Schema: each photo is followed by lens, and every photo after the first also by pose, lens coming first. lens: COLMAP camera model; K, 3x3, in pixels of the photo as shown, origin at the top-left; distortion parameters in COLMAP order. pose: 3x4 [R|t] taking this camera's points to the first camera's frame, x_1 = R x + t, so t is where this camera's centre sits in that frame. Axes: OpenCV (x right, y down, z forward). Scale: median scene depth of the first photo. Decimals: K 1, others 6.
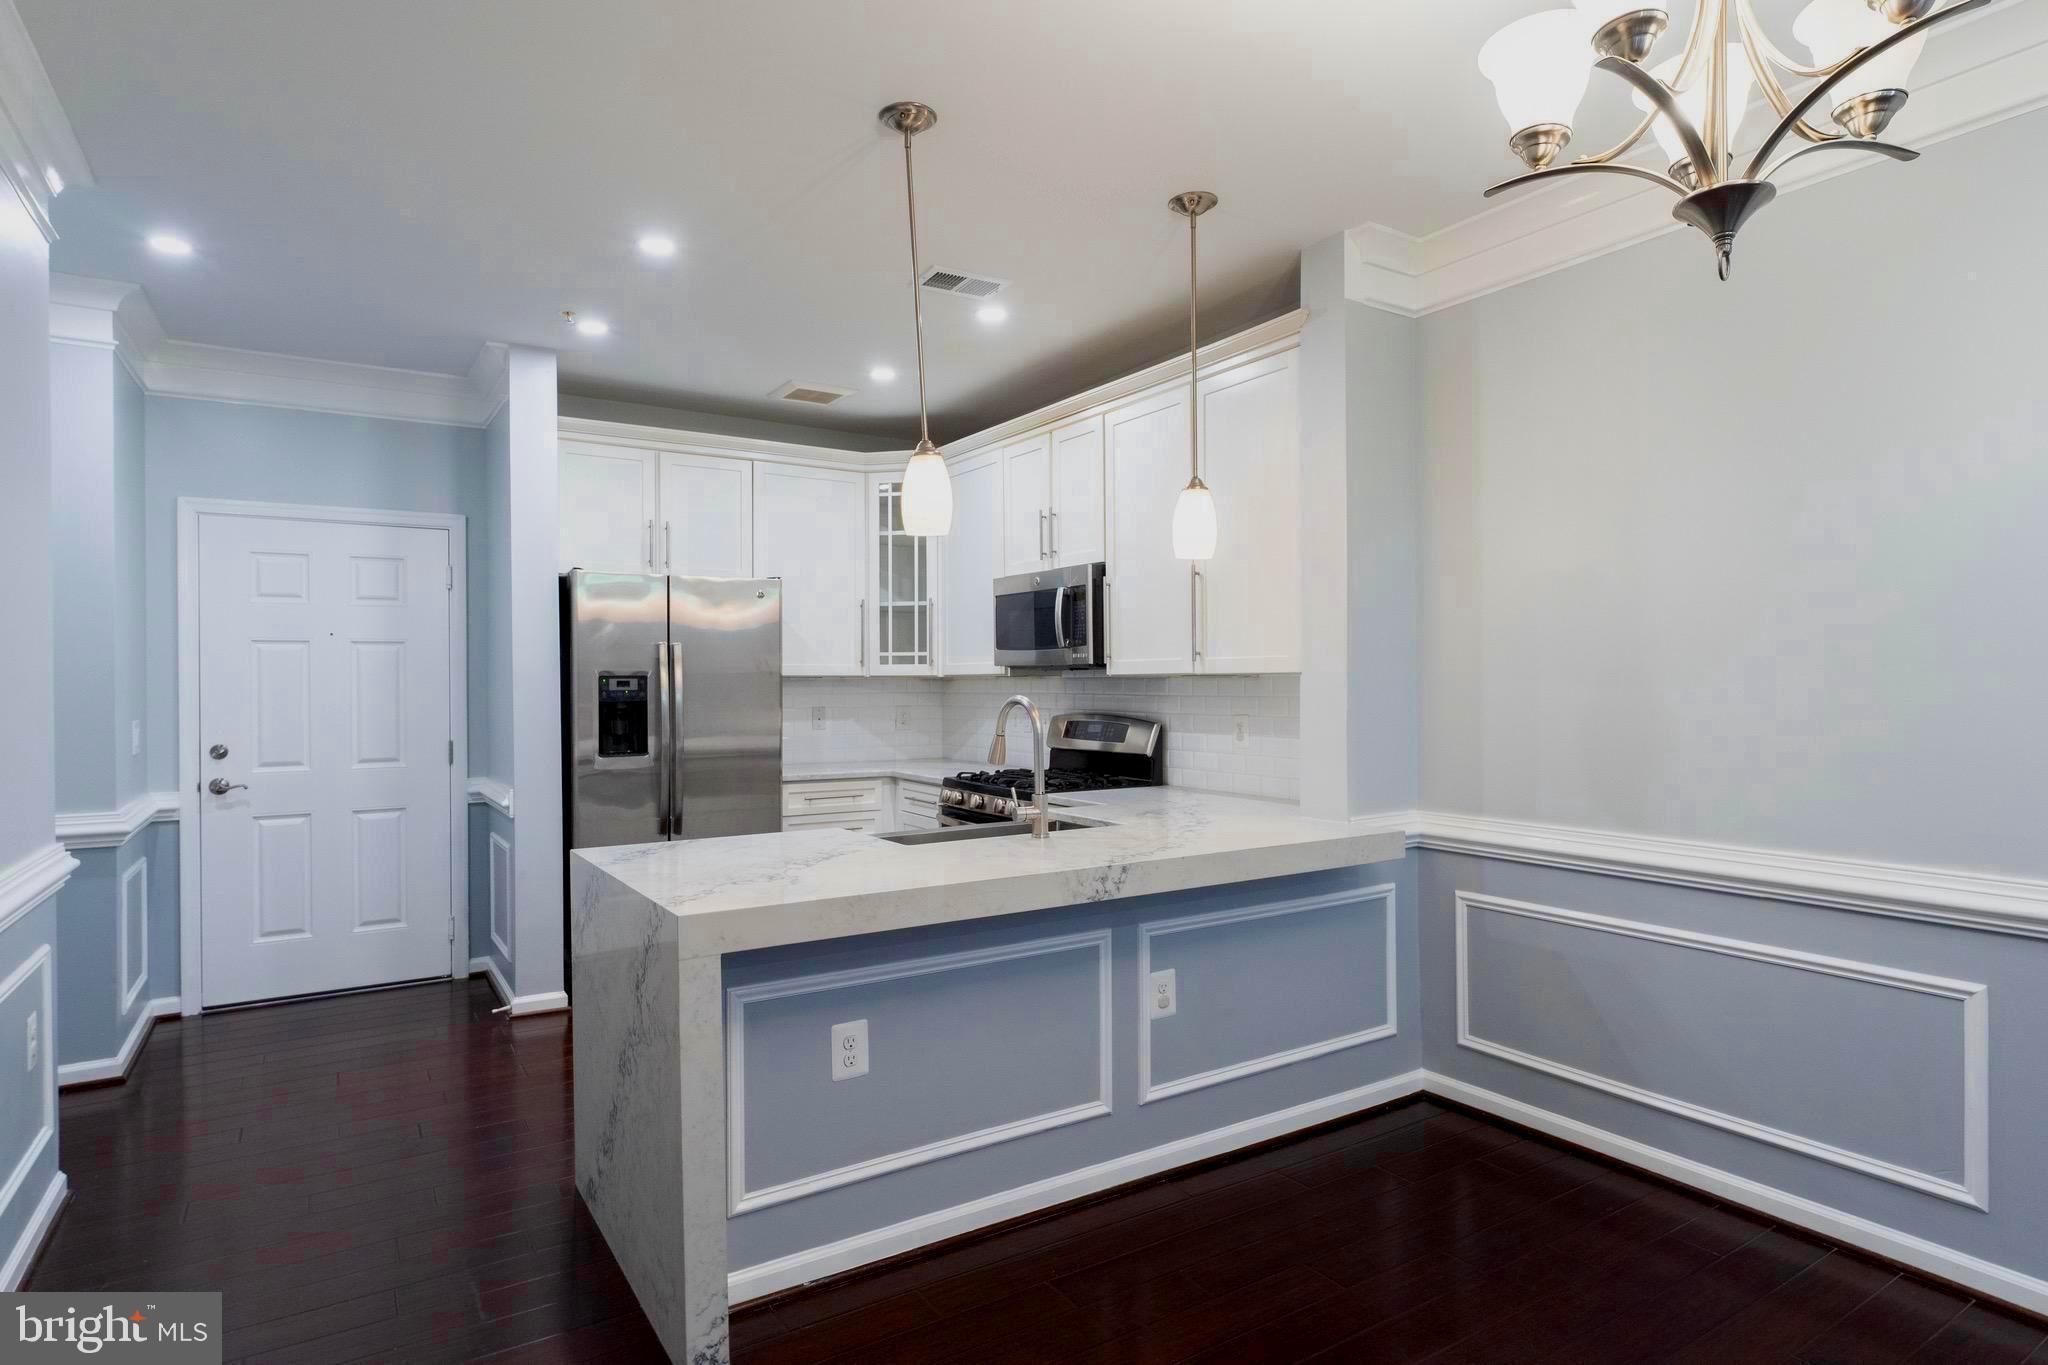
lens RADIAL K [[1085.9, 0, 1024.0], [0, 1085.9, 682.5], [0, 0, 1]] dist [-0.001765, -0.001014]
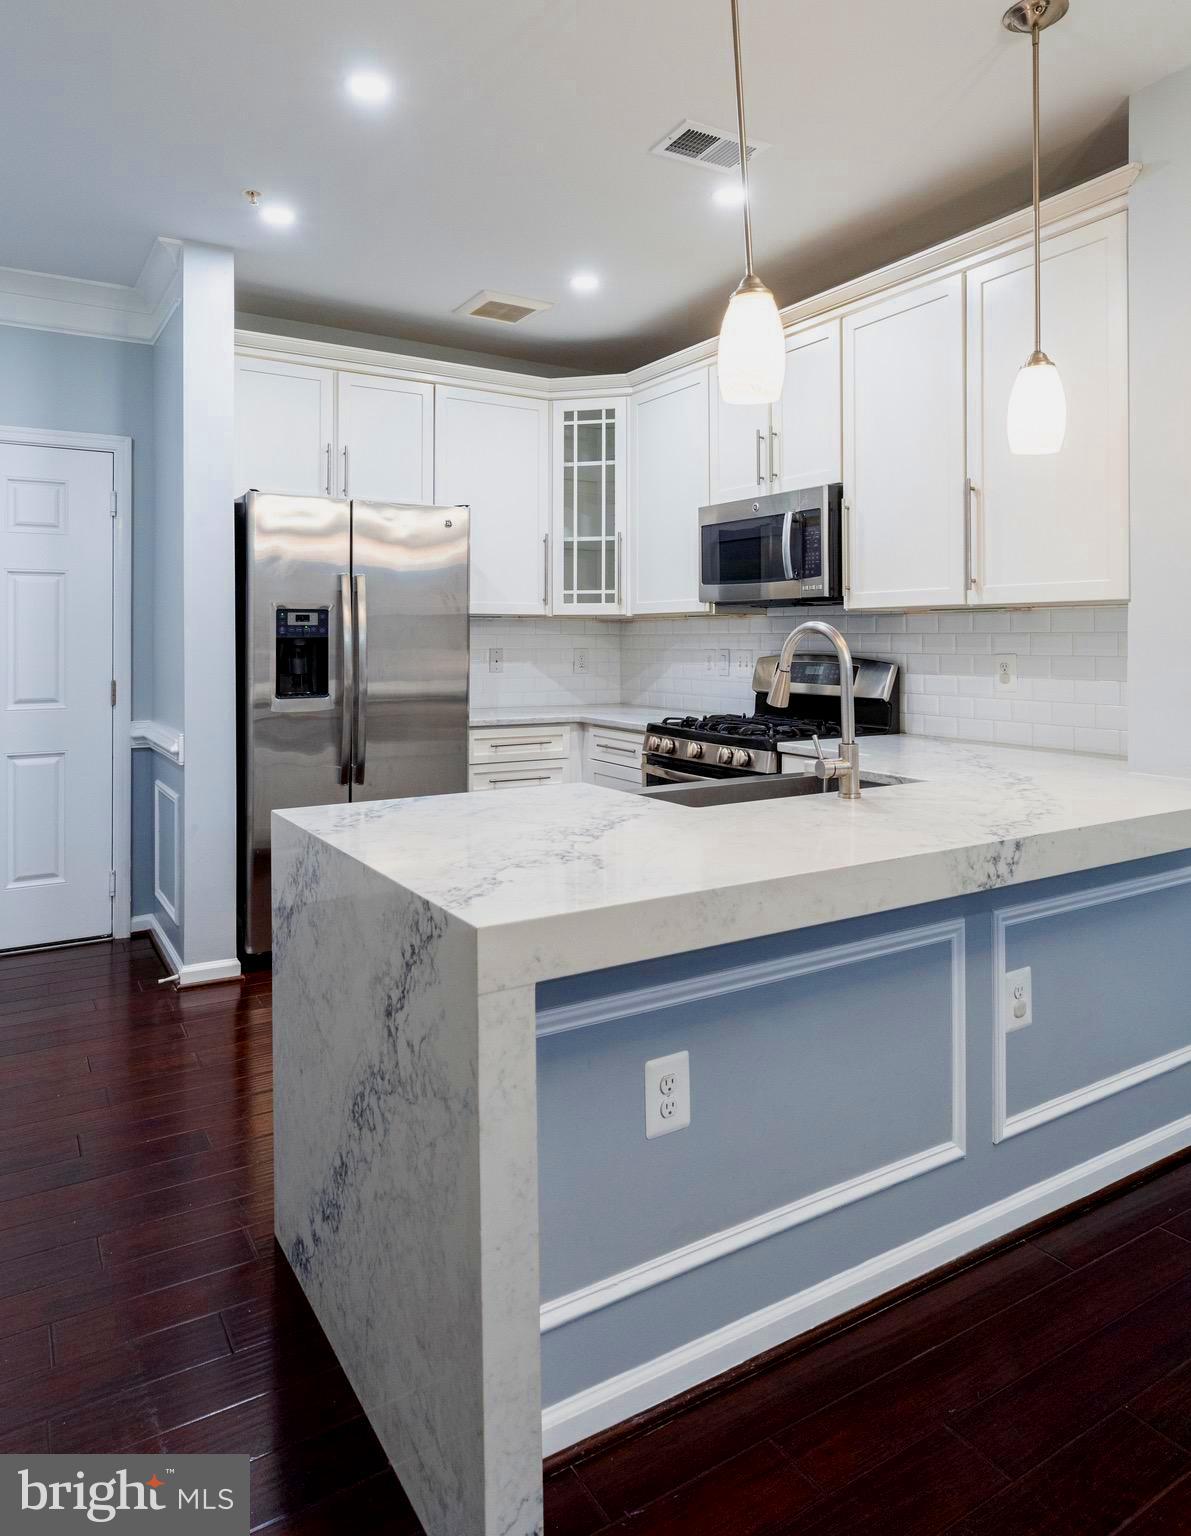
lens RADIAL K [[987.0, 0, 600.6], [0, 987.0, 629.5], [0, 0, 1]] dist [-0.001353, -0.002985]
pose [[0.999800, 0.003631, -0.019652, -0.106858], [-0.003822, 0.999946, -0.009707, 0.018286], [0.019616, 0.009780, 0.999760, 0.184421]]
